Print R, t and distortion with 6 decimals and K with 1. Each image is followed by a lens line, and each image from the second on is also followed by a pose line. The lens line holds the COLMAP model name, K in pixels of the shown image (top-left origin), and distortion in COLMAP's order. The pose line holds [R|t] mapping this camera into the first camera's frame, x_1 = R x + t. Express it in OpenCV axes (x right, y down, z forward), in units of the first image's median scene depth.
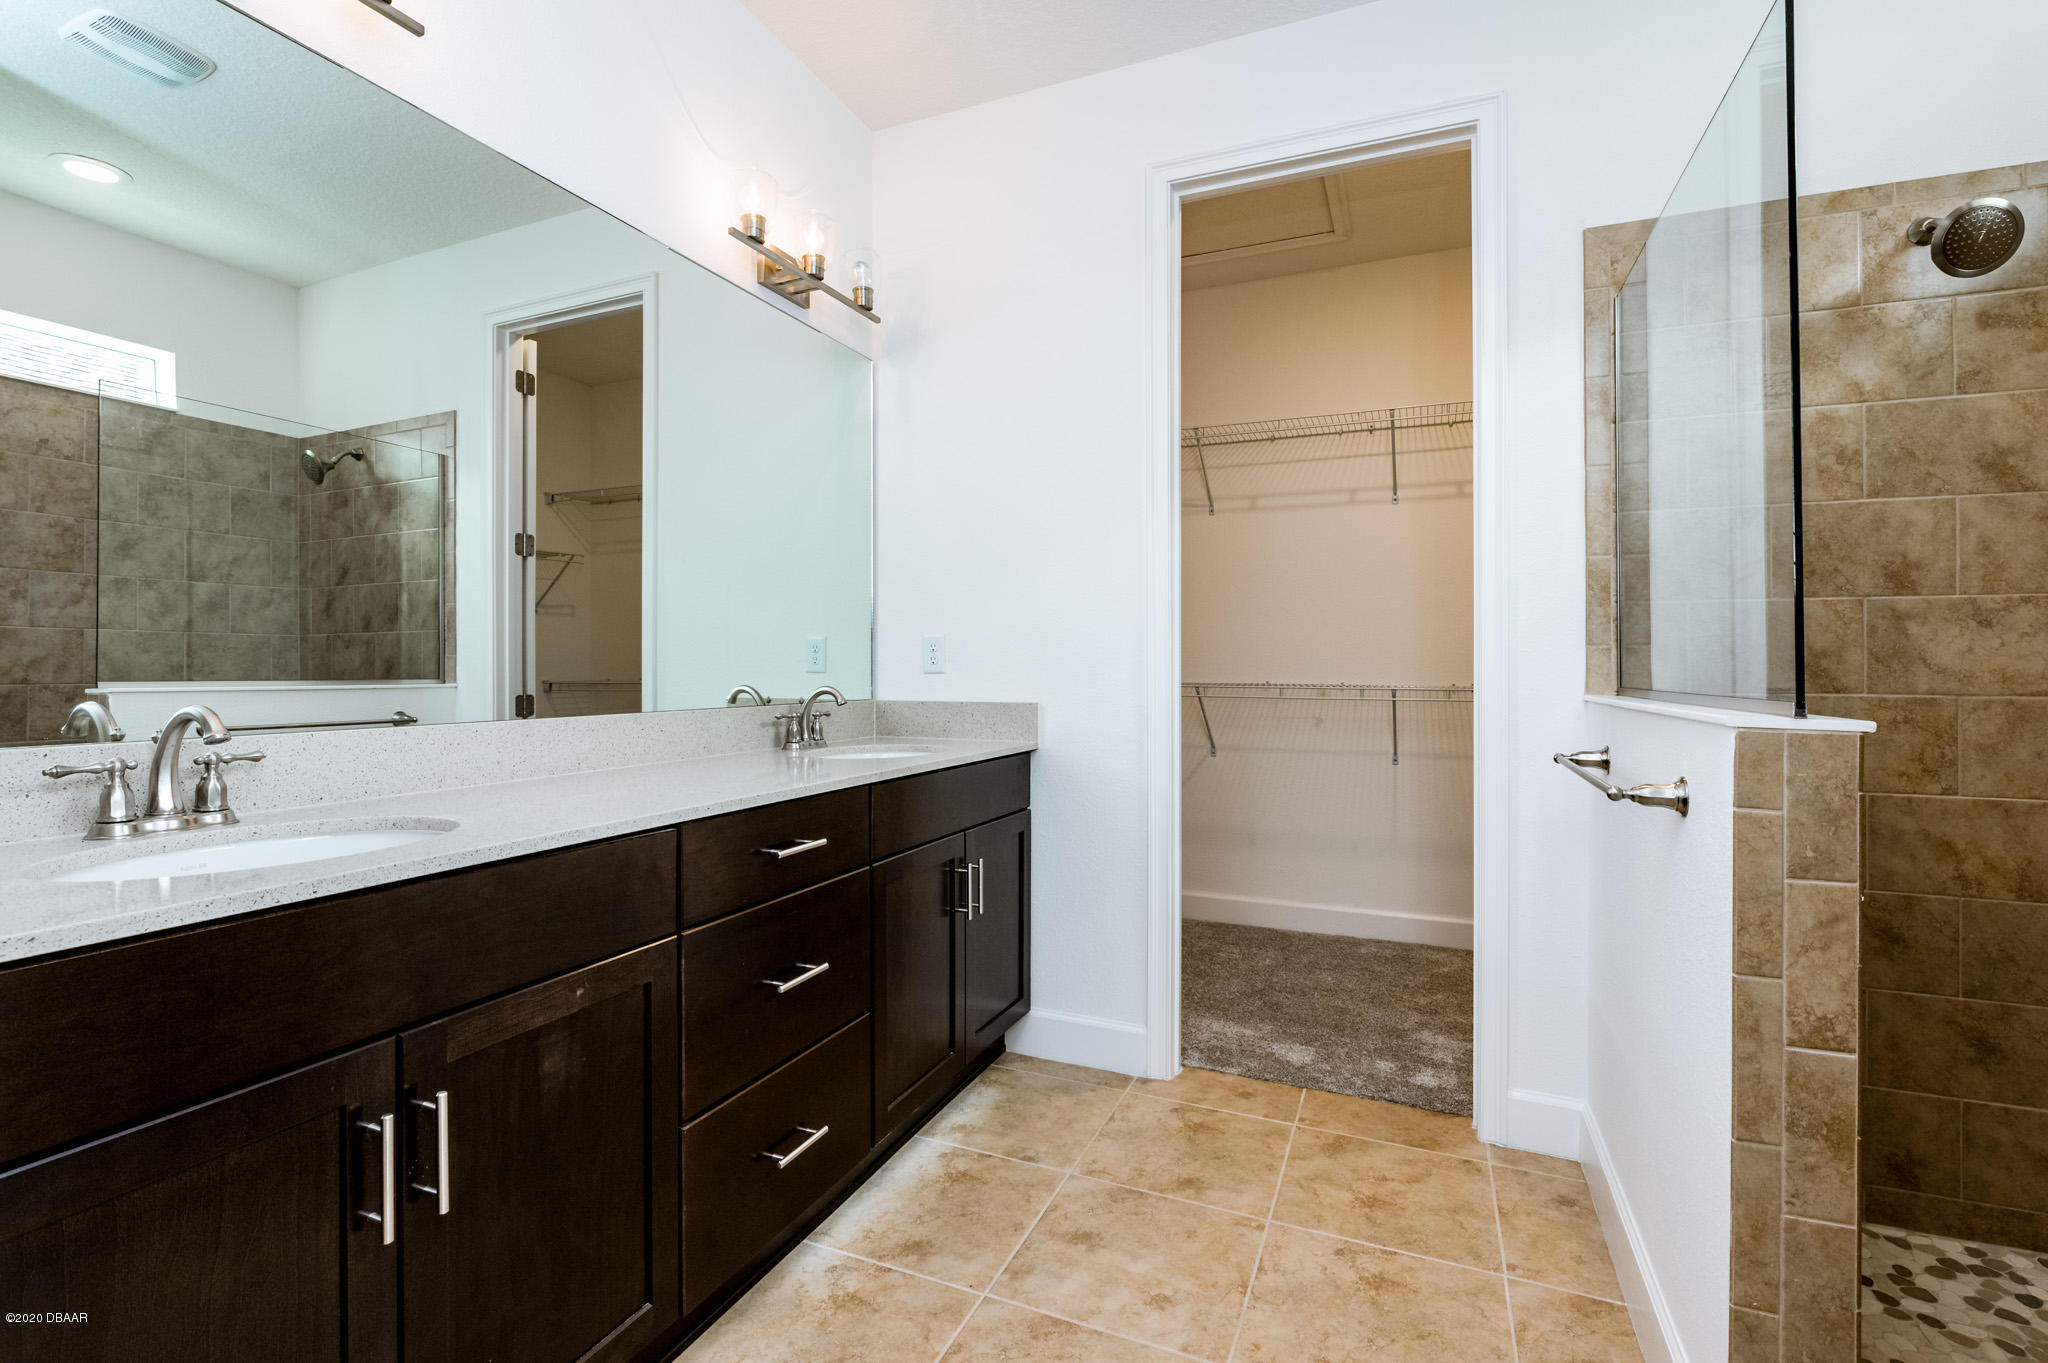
lens RADIAL K [[910.5, 0, 1026.6], [0, 910.5, 665.4], [0, 0, 1]] dist [-0.003594, -0.003162]
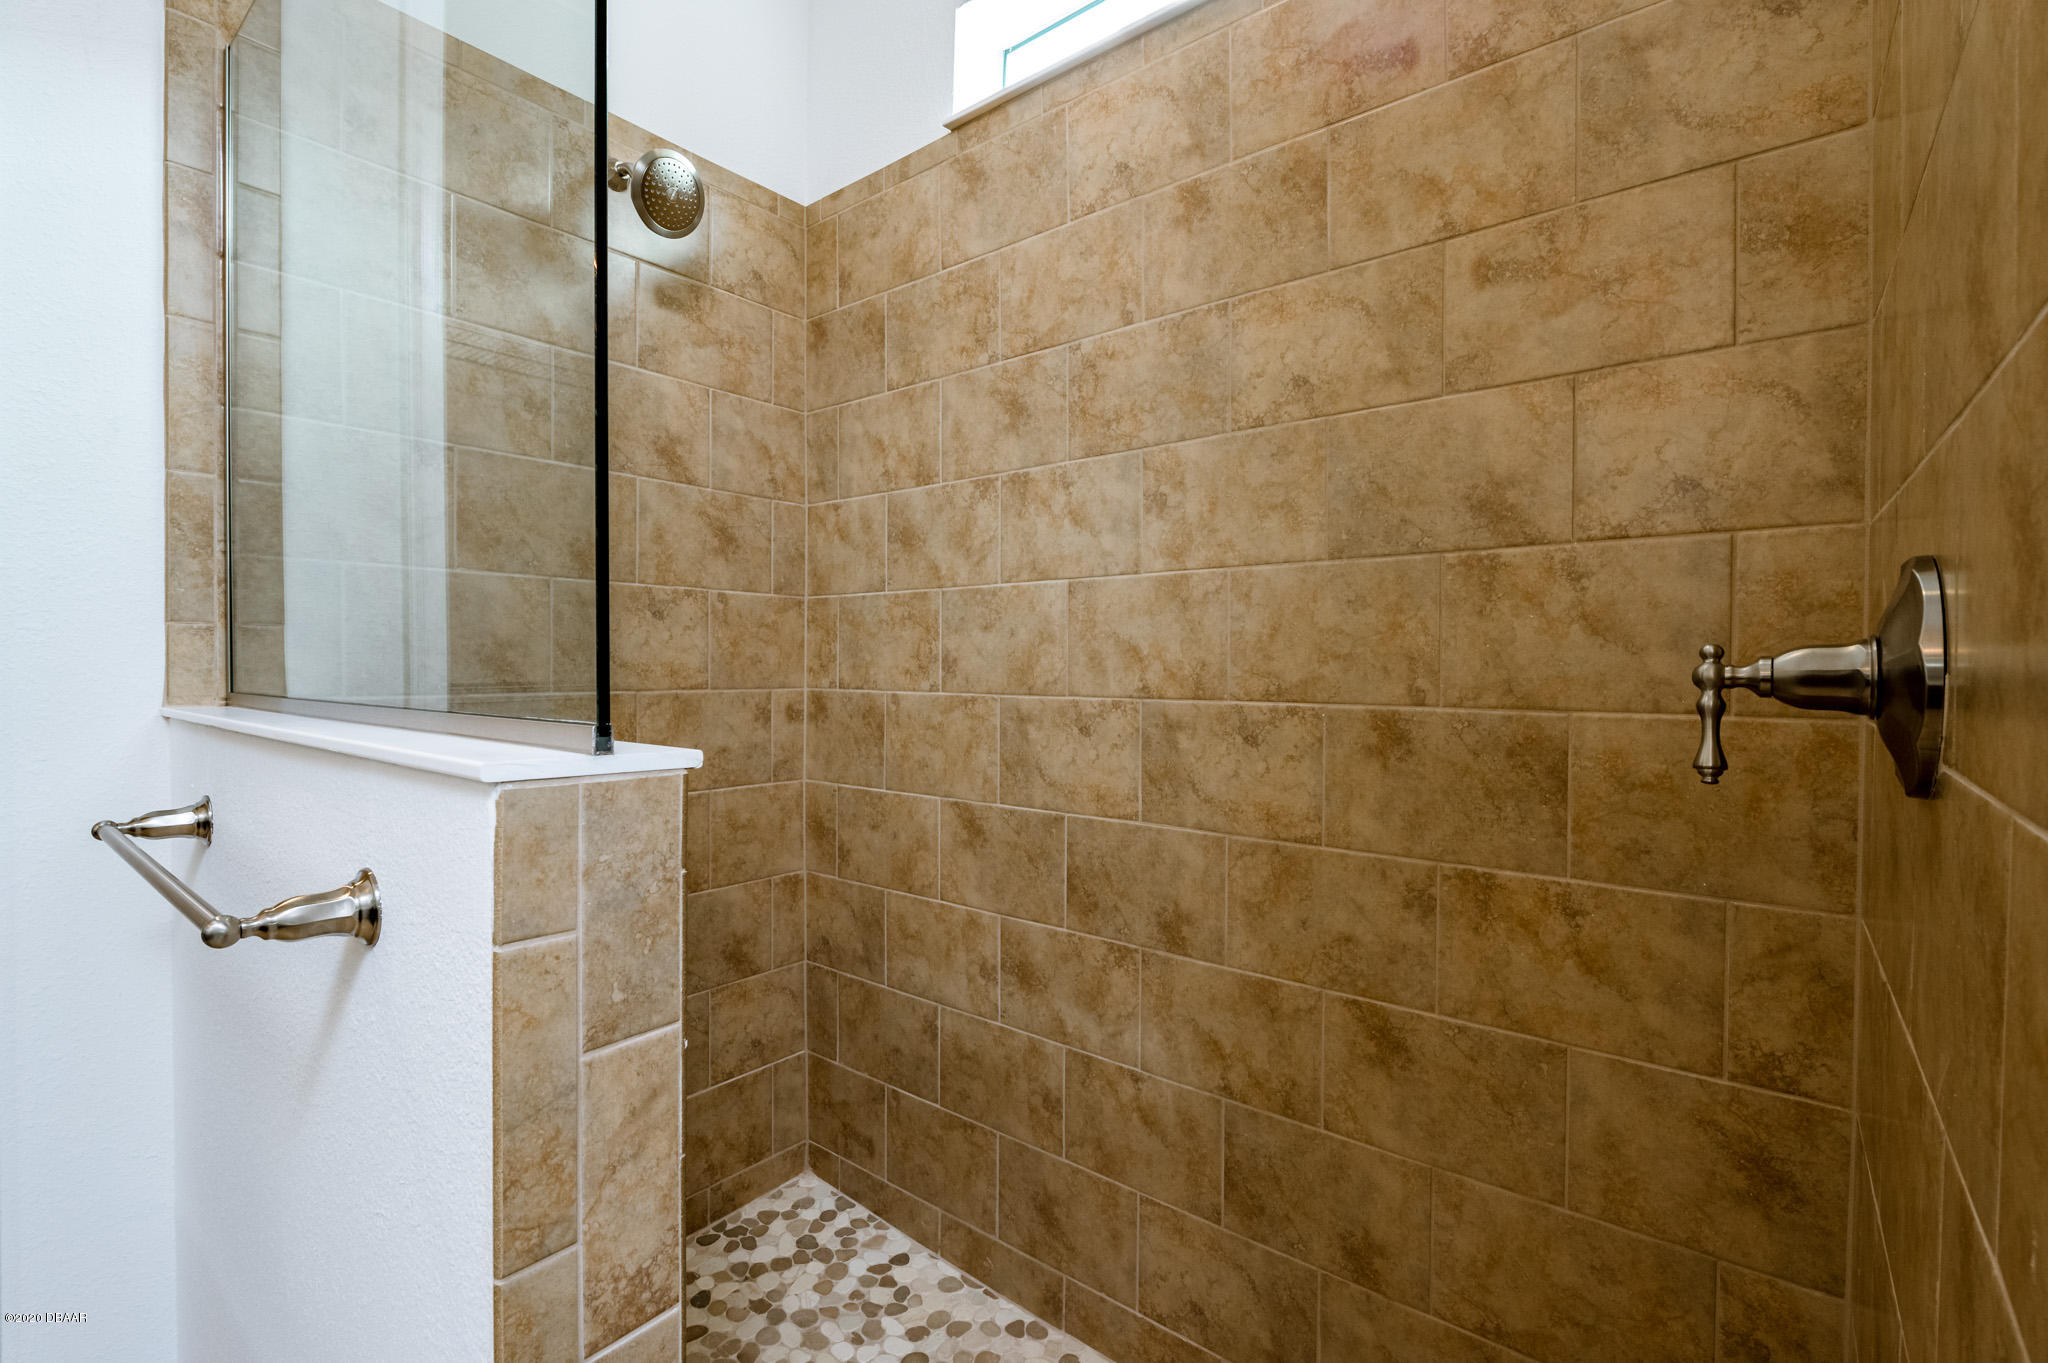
lens RADIAL K [[910.5, 0, 1028.6], [0, 910.5, 672.9], [0, 0, 1]] dist [-0.003594, -0.003162]
pose [[0.266425, -0.010543, 0.963798, 0.239447], [-0.004874, 0.999913, 0.012286, 0.001125], [-0.963843, -0.007971, 0.266350, 0.368060]]
